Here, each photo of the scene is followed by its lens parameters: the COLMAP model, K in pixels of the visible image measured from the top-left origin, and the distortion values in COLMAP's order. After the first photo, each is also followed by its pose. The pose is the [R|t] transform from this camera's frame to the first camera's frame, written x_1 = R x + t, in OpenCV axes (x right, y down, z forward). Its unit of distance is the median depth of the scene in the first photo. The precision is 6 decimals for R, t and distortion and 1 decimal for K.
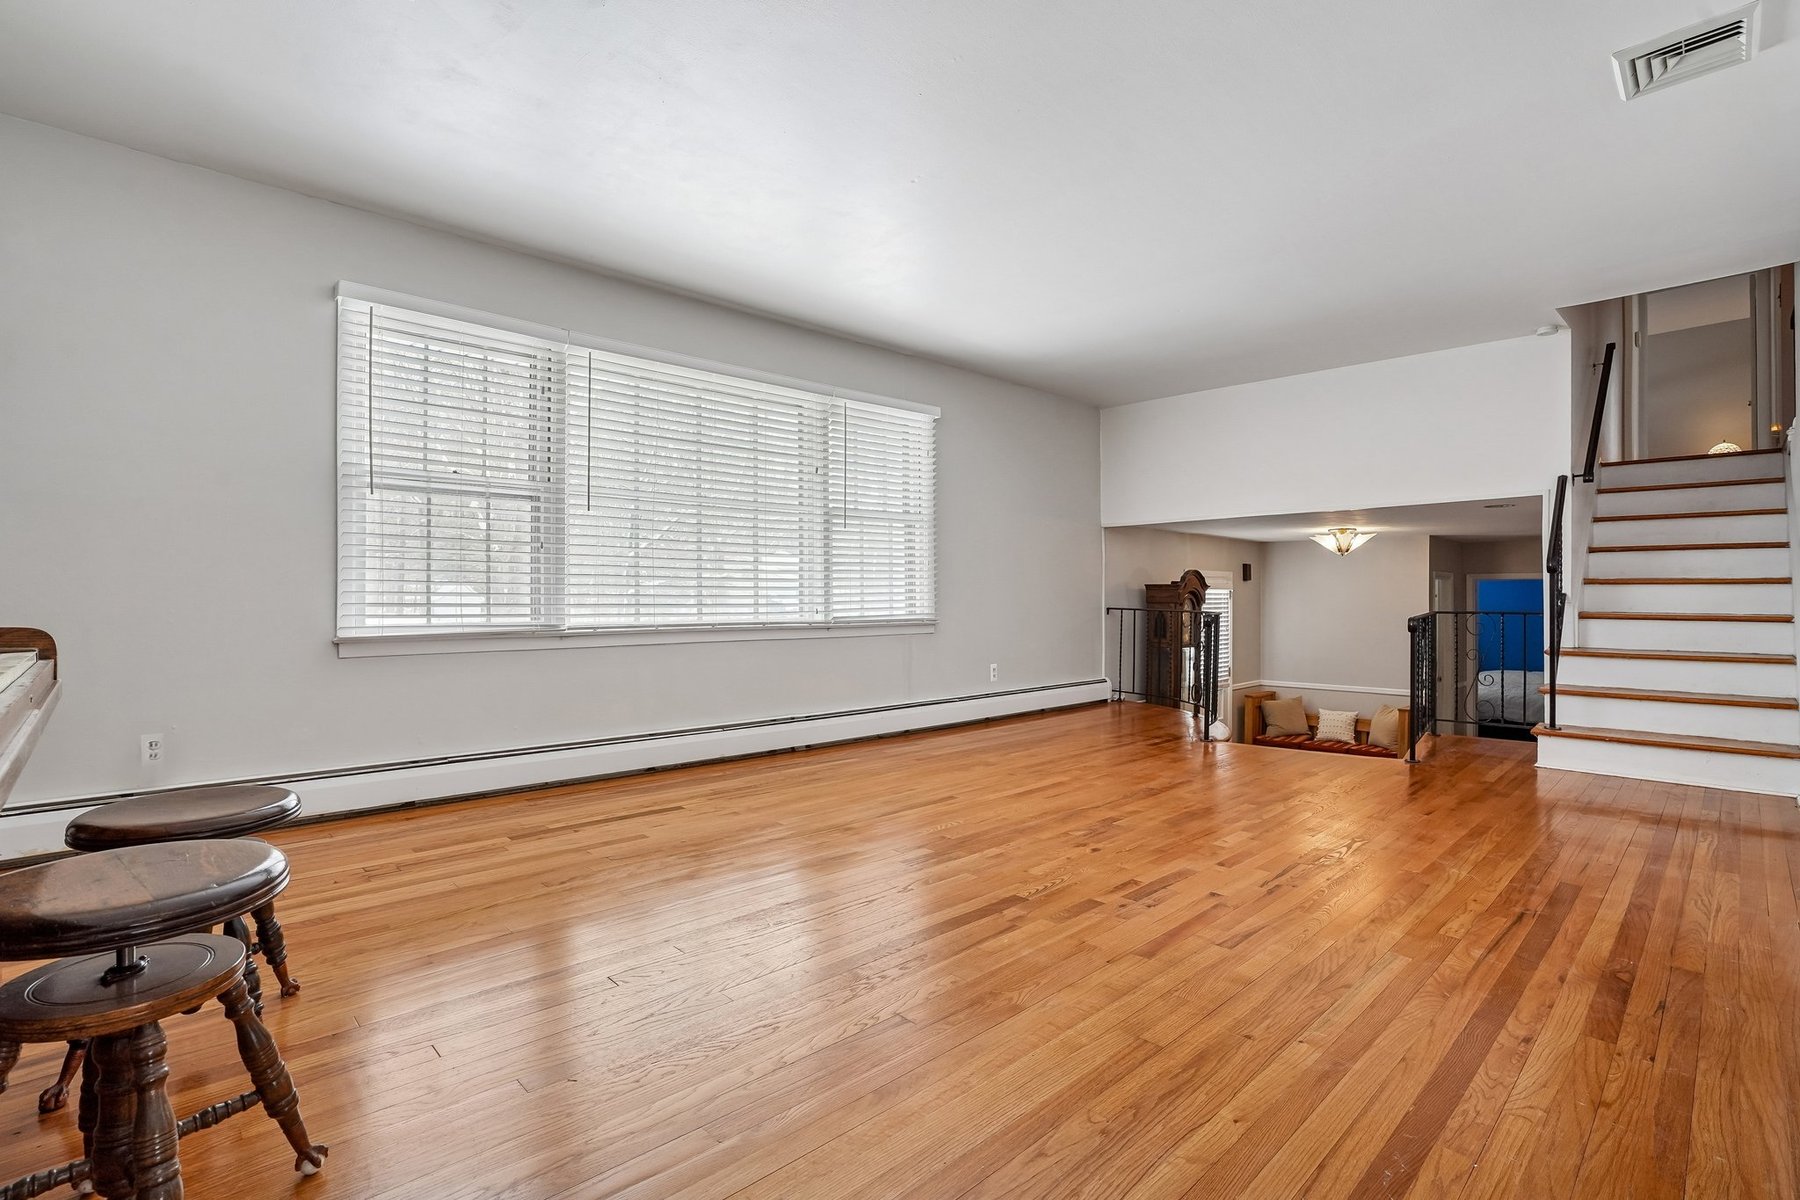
lens RADIAL K [[832.5, 0, 900.0], [0, 832.5, 600.0], [0, 0, 1]] dist [-0.077326, 0.019201]
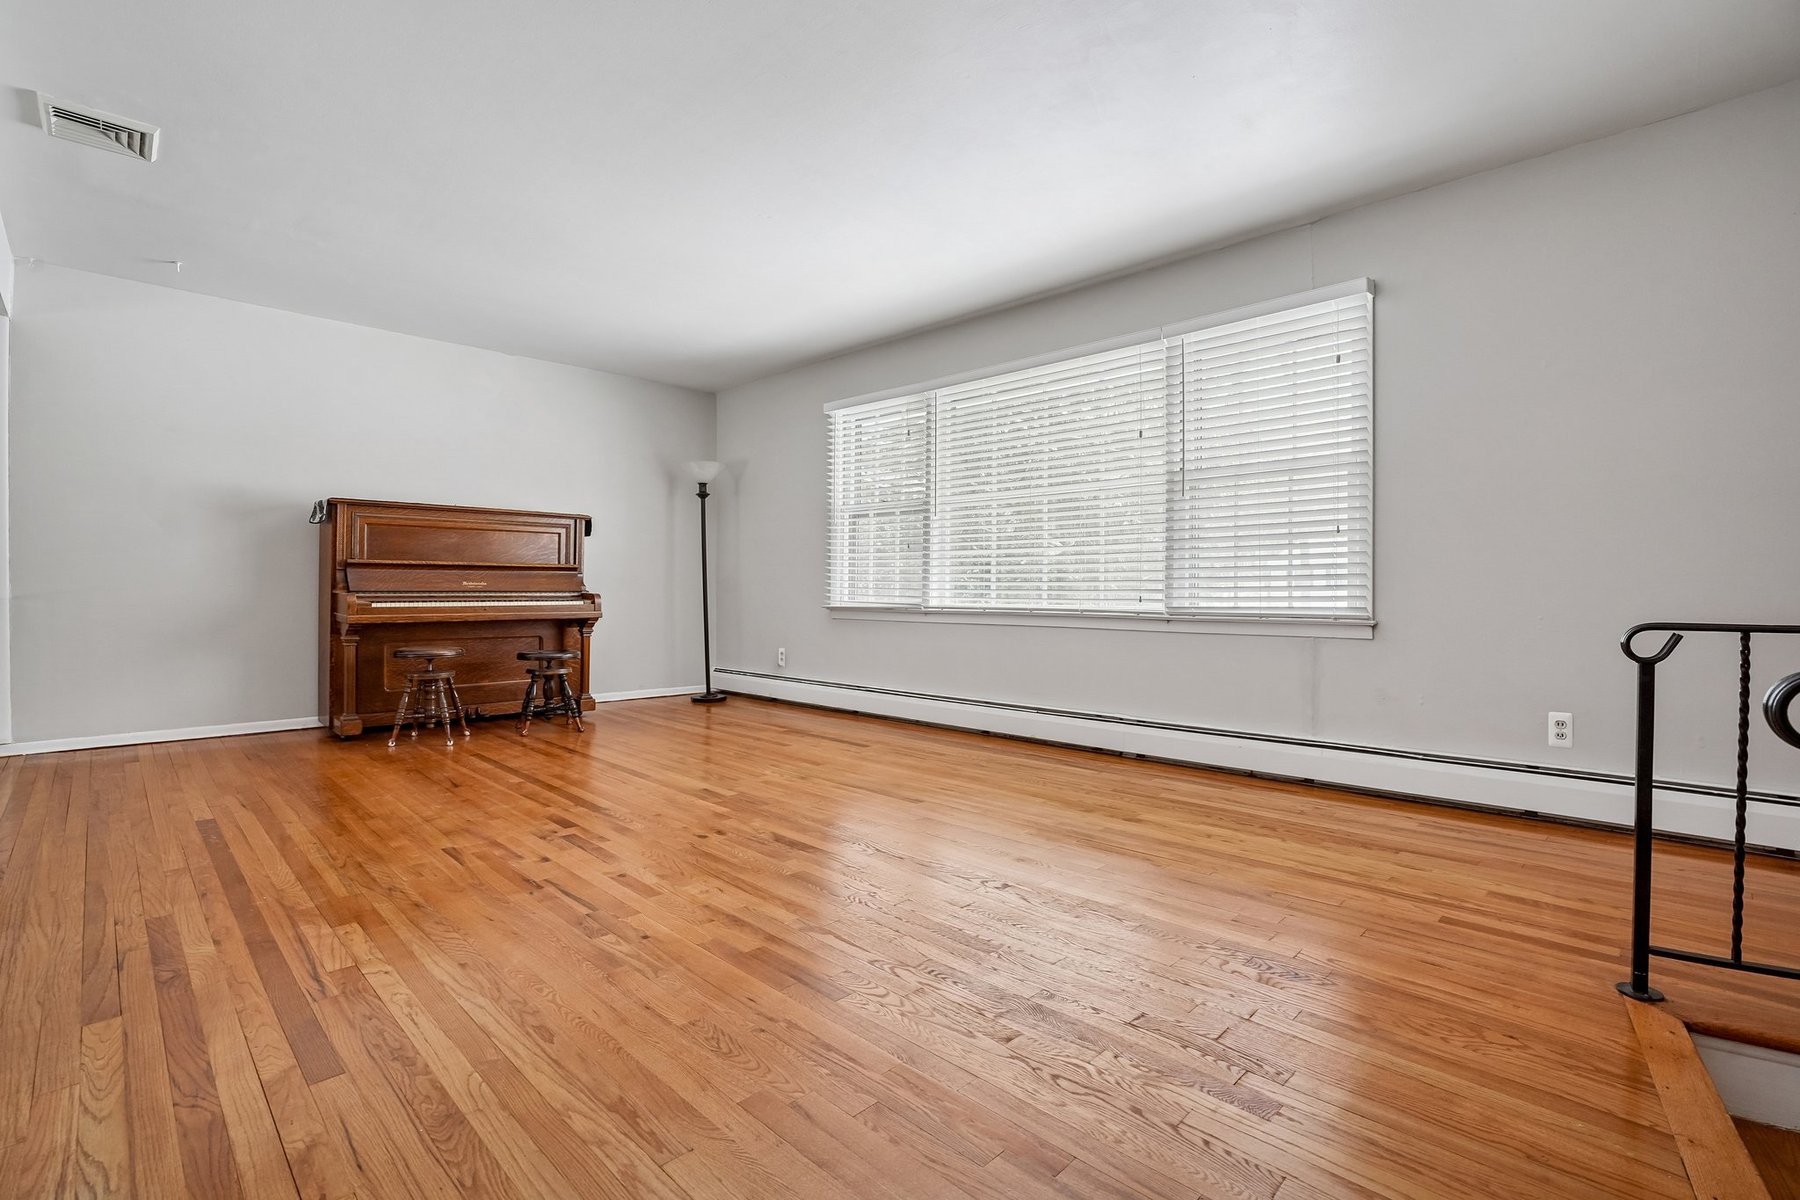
lens RADIAL K [[838.4, 0, 891.3], [0, 838.4, 583.7], [0, 0, 1]] dist [-0.069616, 0.027852]
pose [[0.026396, -0.000798, -0.999651, 0.946986], [0.000206, 1.000000, -0.000793, -0.002164], [0.999652, -0.000185, 0.026396, 0.911489]]
